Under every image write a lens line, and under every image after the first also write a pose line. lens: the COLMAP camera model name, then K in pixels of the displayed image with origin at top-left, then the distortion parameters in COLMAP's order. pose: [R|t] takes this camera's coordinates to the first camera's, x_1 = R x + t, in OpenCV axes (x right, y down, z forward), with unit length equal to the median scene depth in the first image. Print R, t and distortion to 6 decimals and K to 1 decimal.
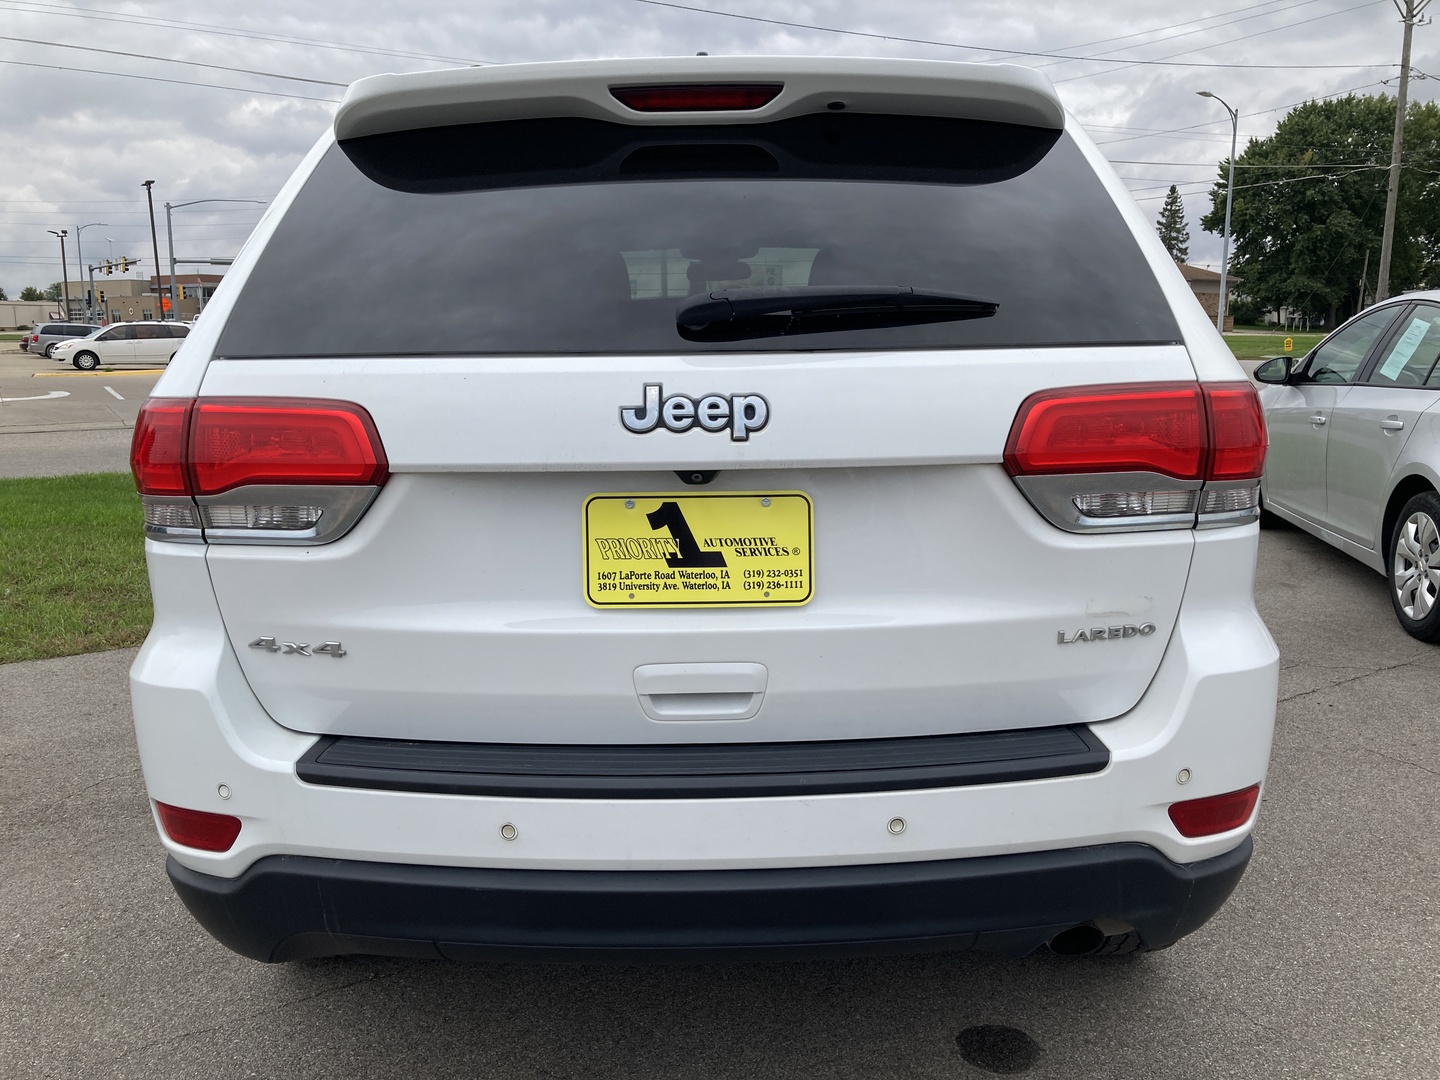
lens RADIAL K [[1169.4, 0, 718.9], [0, 1169.4, 535.3], [0, 0, 1]] dist [0.019057, -0.031881]
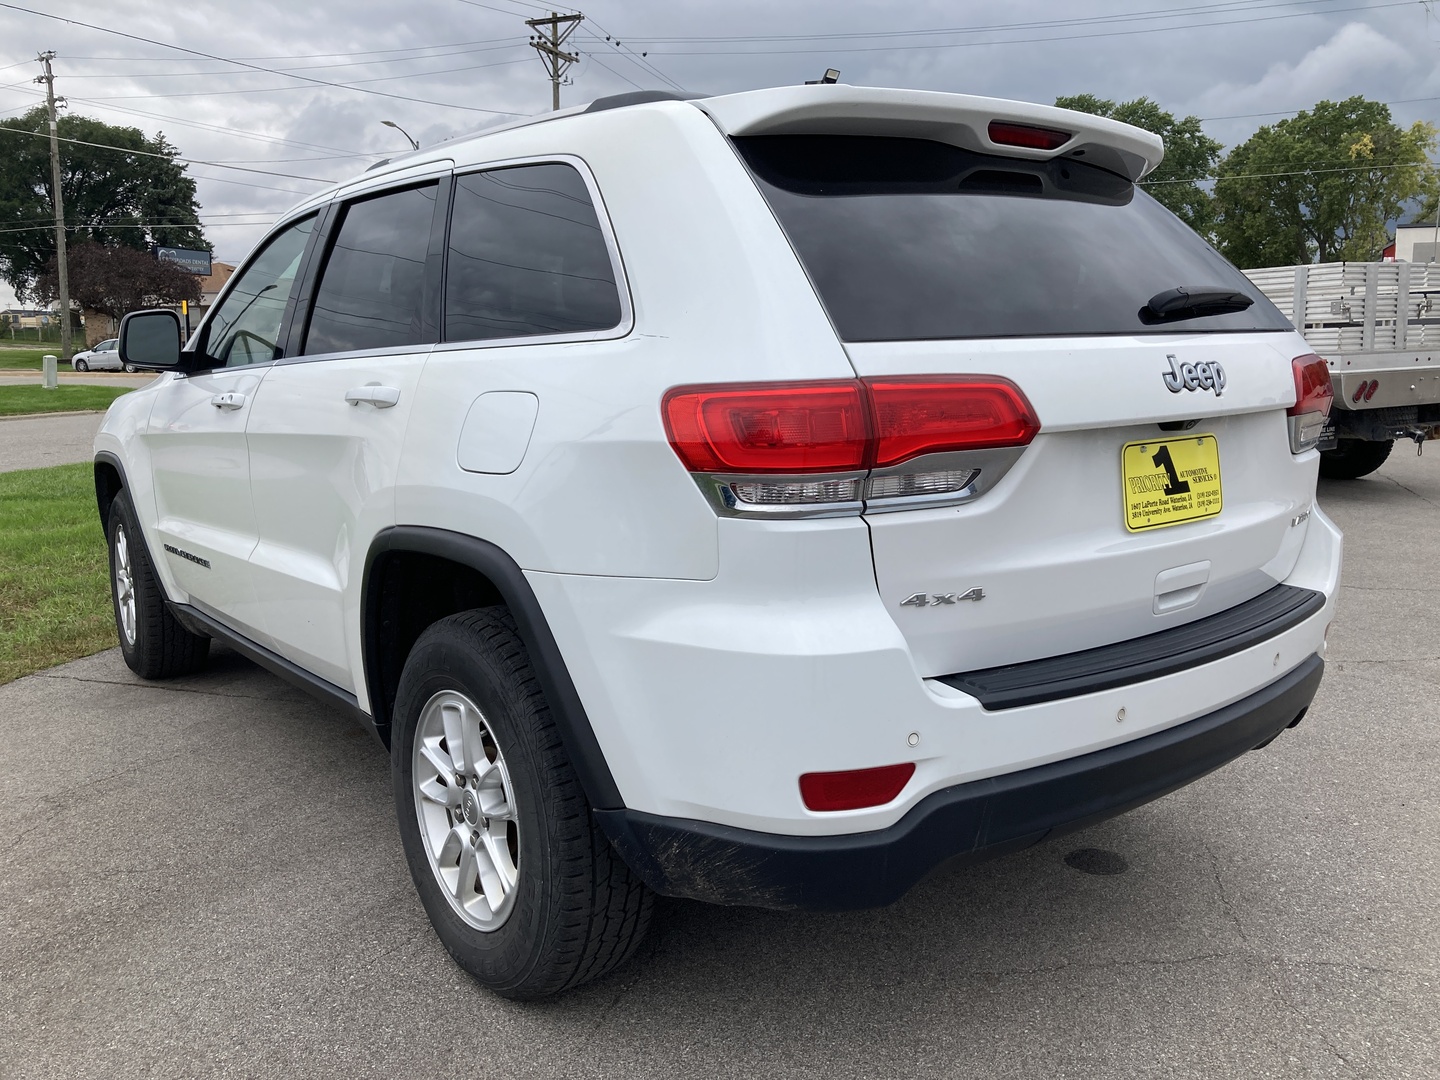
lens RADIAL K [[1169.4, 0, 715.2], [0, 1169.4, 536.6], [0, 0, 1]] dist [0.019057, -0.031881]
pose [[0.806838, -0.102834, 0.581754, -1.222323], [0.112680, 0.993443, 0.019329, -0.009303], [-0.579927, 0.049957, 0.813135, 0.223282]]
